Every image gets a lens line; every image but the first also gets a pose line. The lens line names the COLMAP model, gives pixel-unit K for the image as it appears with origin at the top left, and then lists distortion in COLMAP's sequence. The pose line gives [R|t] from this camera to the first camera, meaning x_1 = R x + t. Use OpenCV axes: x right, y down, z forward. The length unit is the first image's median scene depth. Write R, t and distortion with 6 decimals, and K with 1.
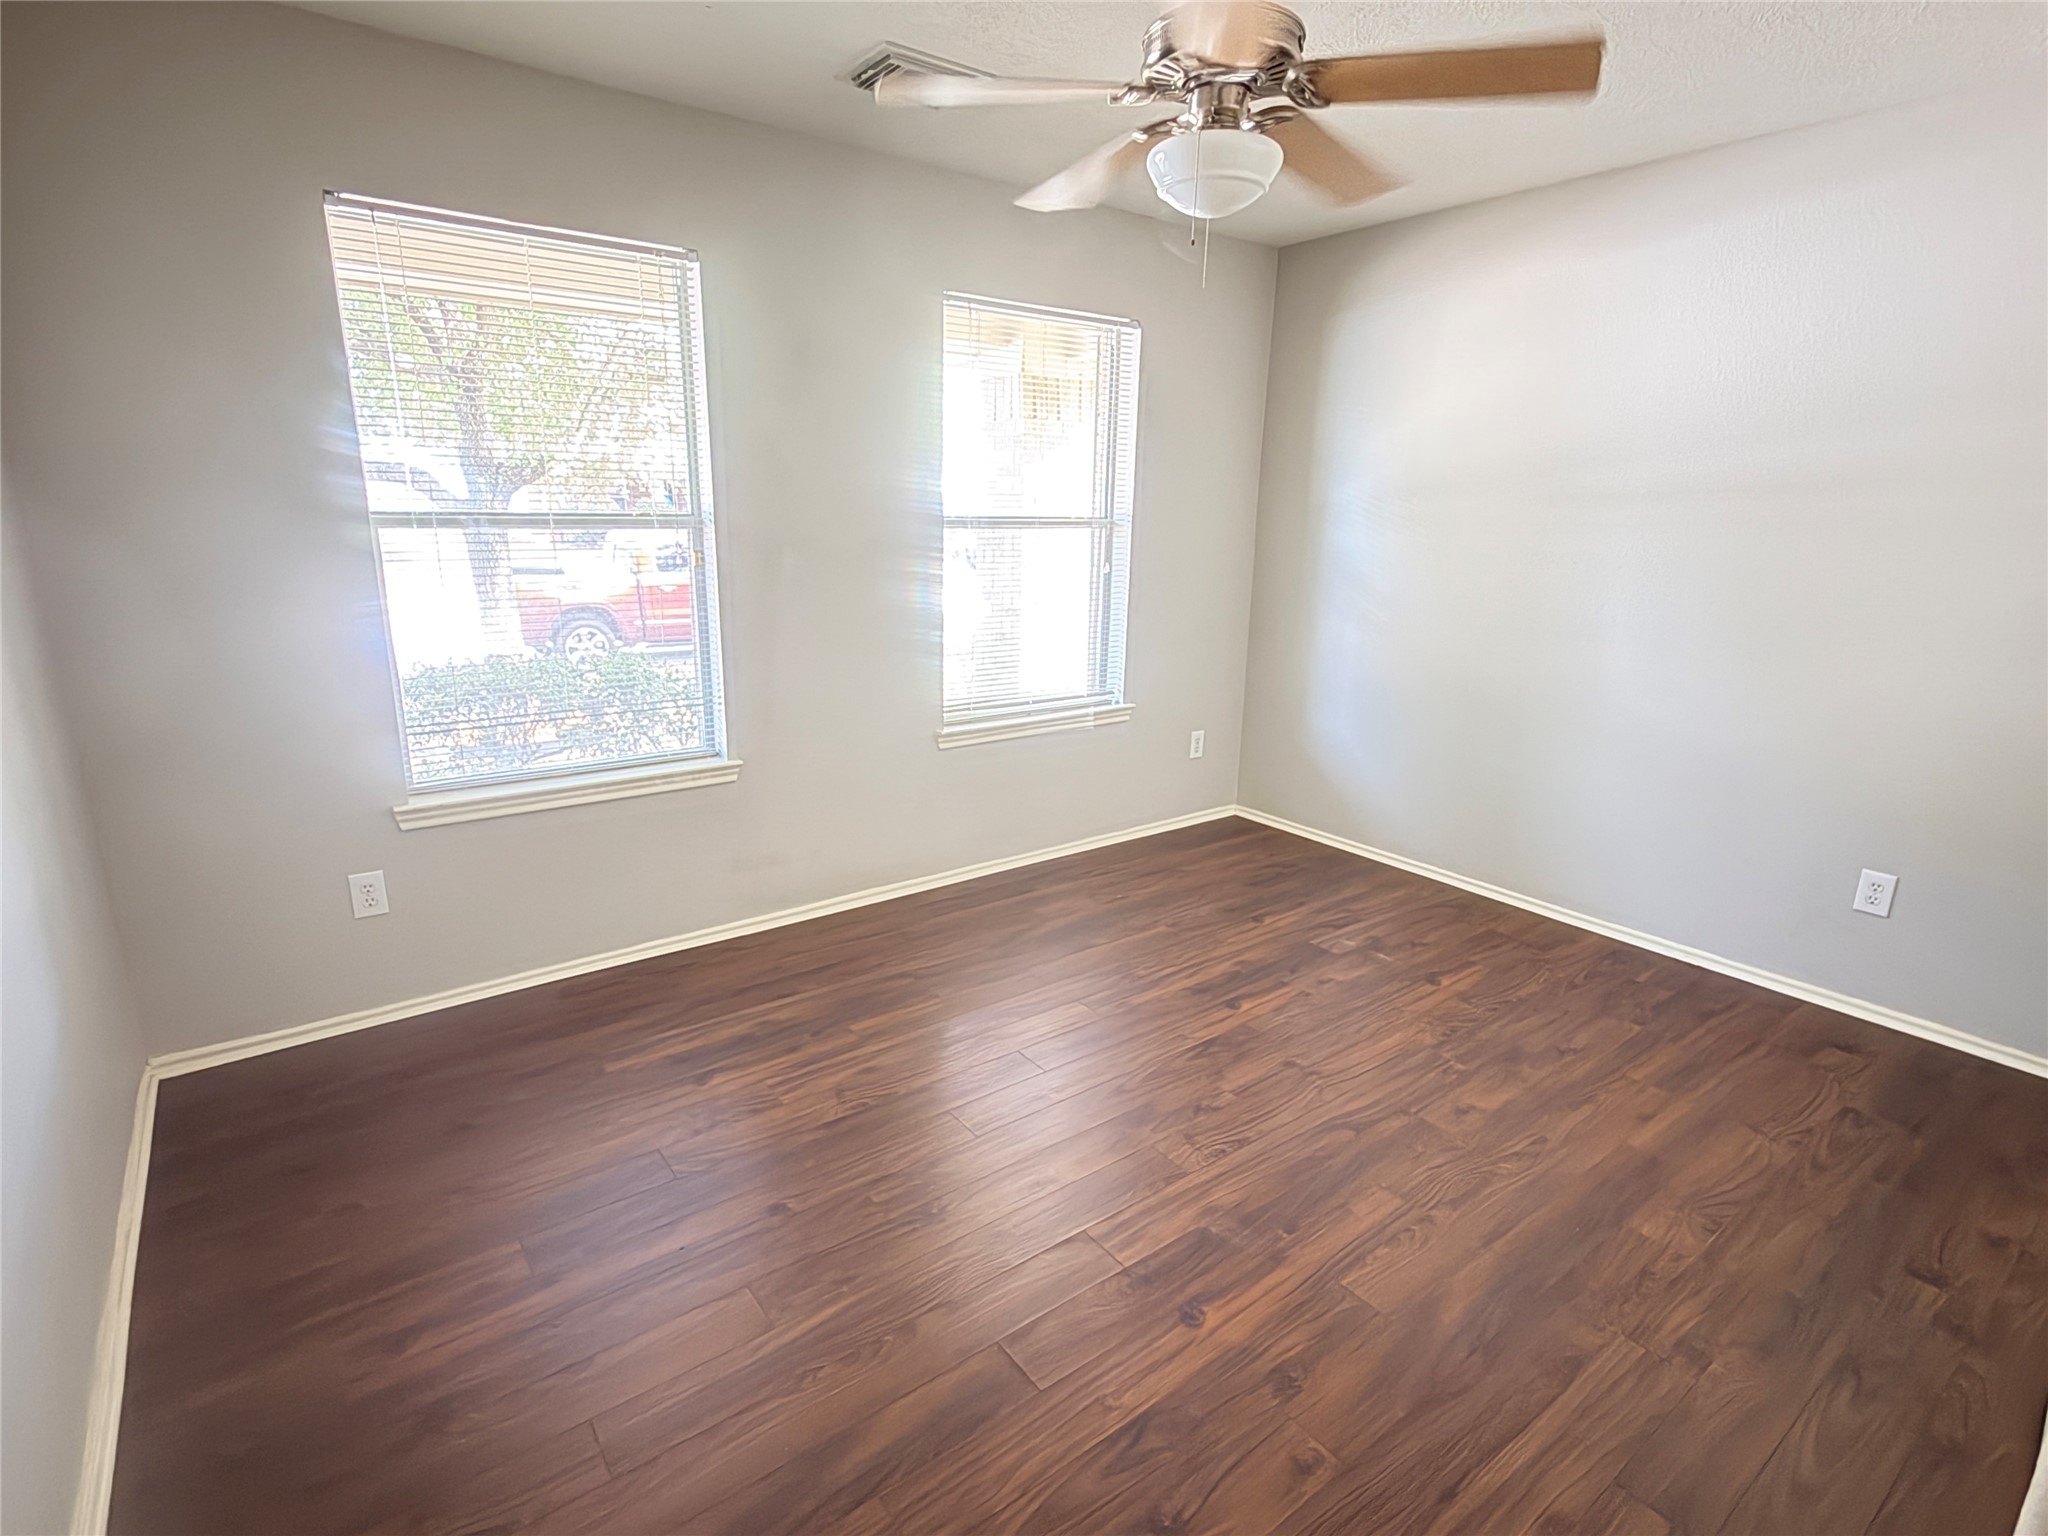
lens RADIAL K [[1018.5, 0, 1023.8], [0, 1018.5, 768.6], [0, 0, 1]] dist [0.000073, 0.000282]
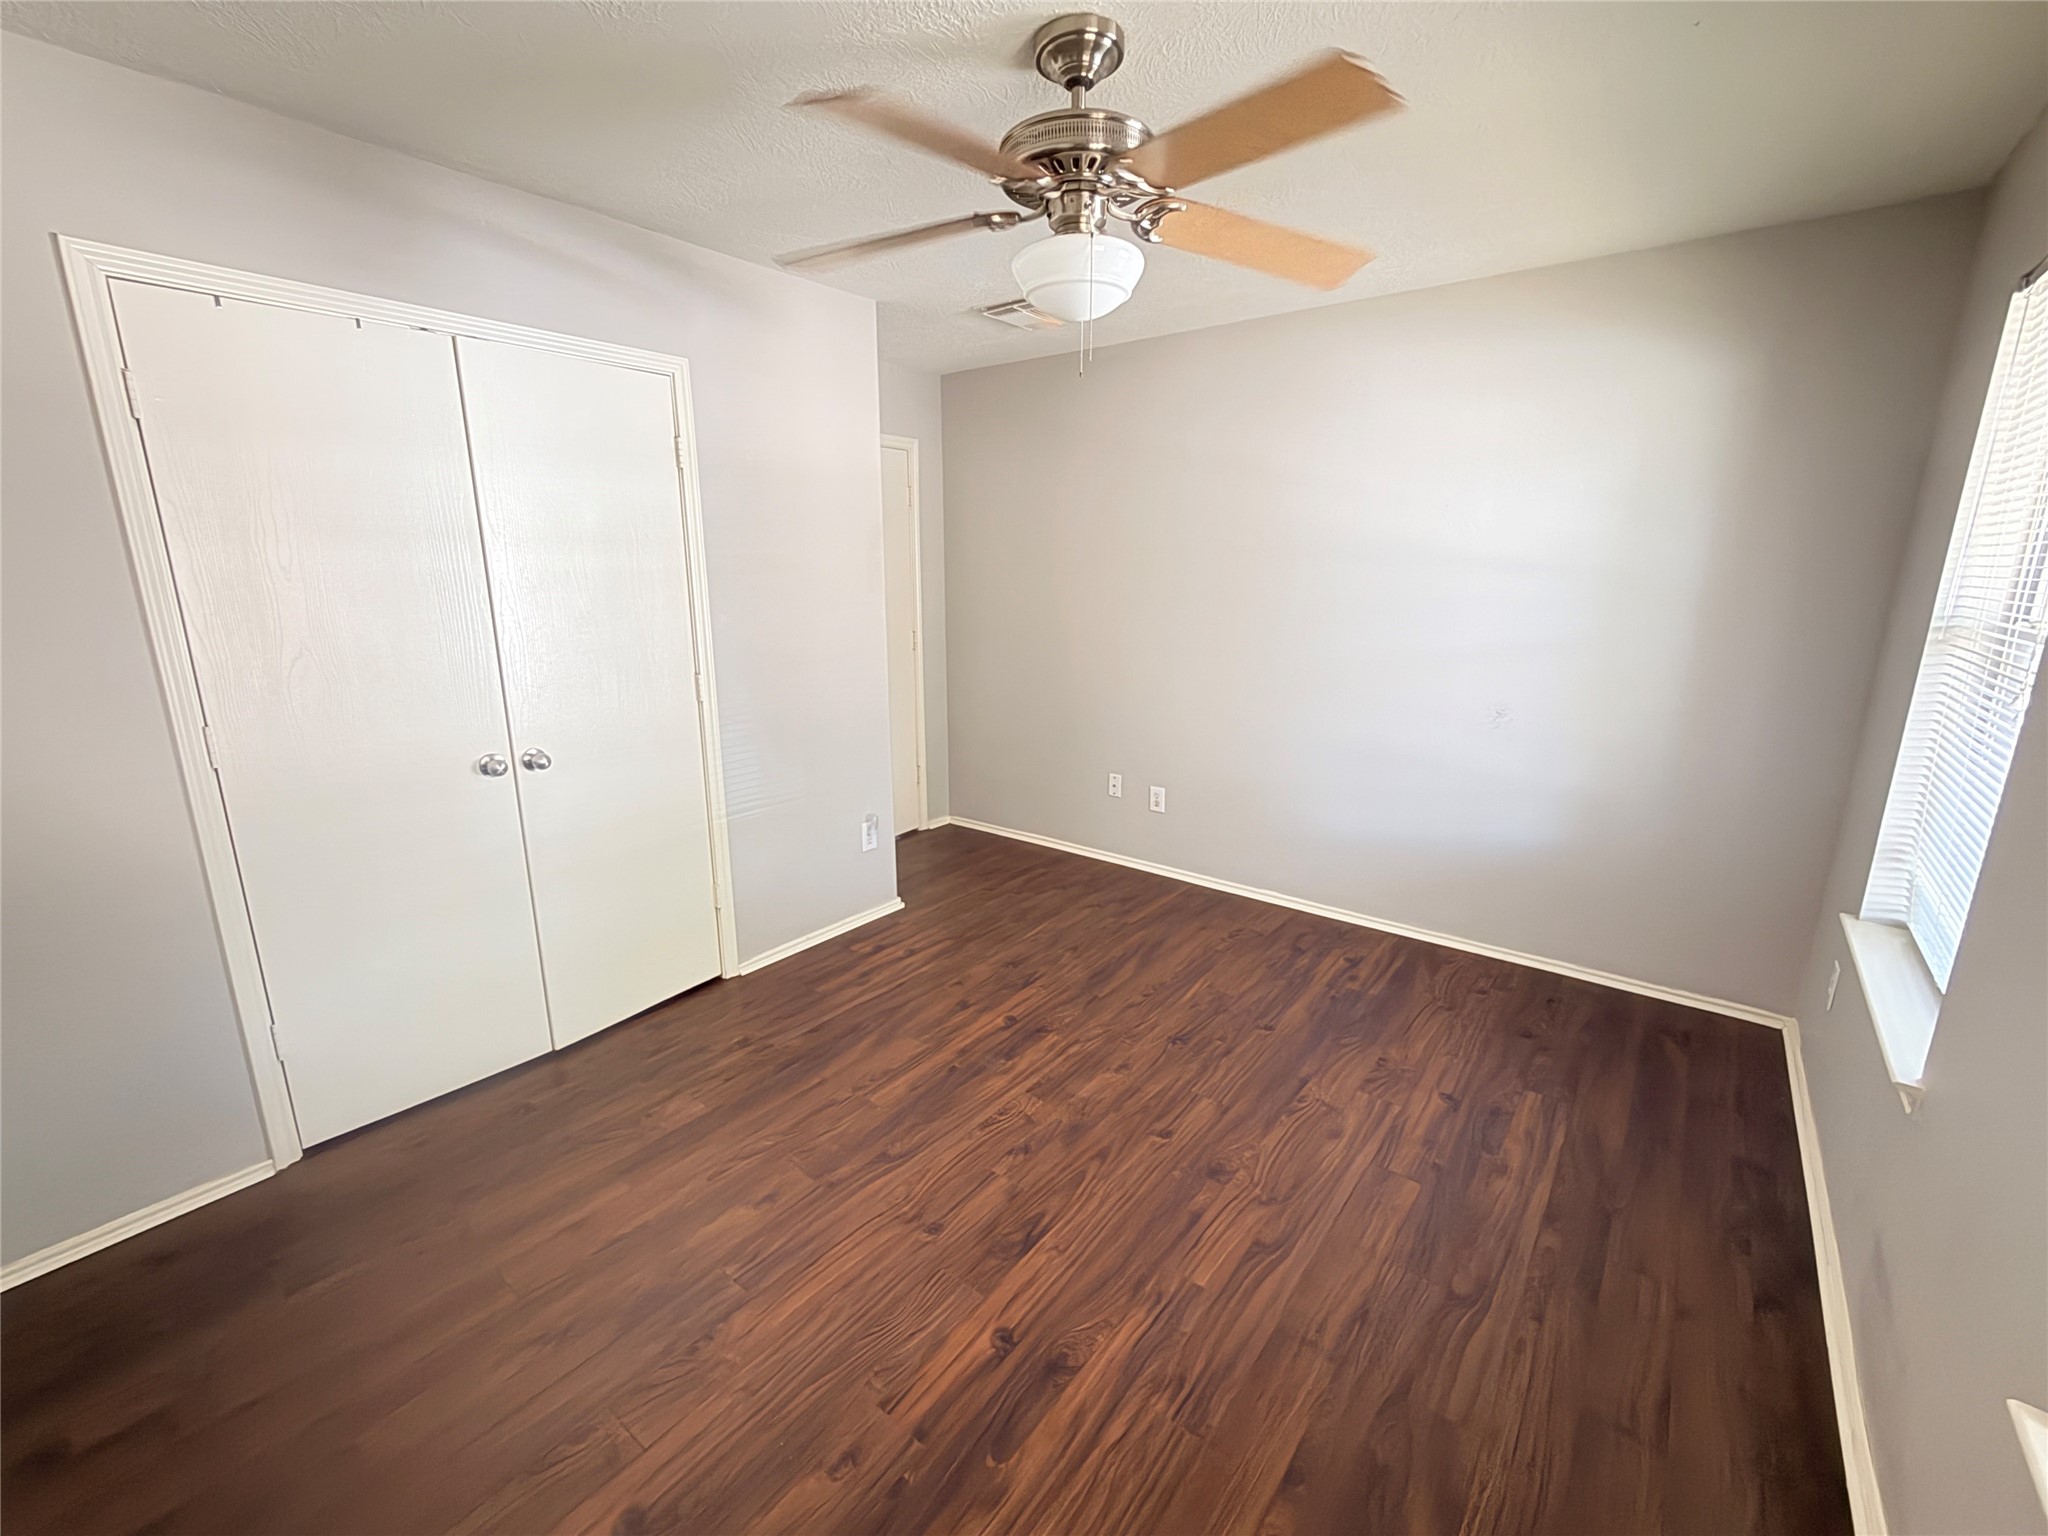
lens RADIAL K [[831.8, 0, 1018.1], [0, 831.8, 762.2], [0, 0, 1]] dist [-0.000113, -0.000005]
pose [[-0.968296, 0.046383, -0.245462, 0.376804], [-0.076128, 0.881081, 0.466798, -0.440102], [0.237924, 0.470685, -0.849616, 1.553996]]
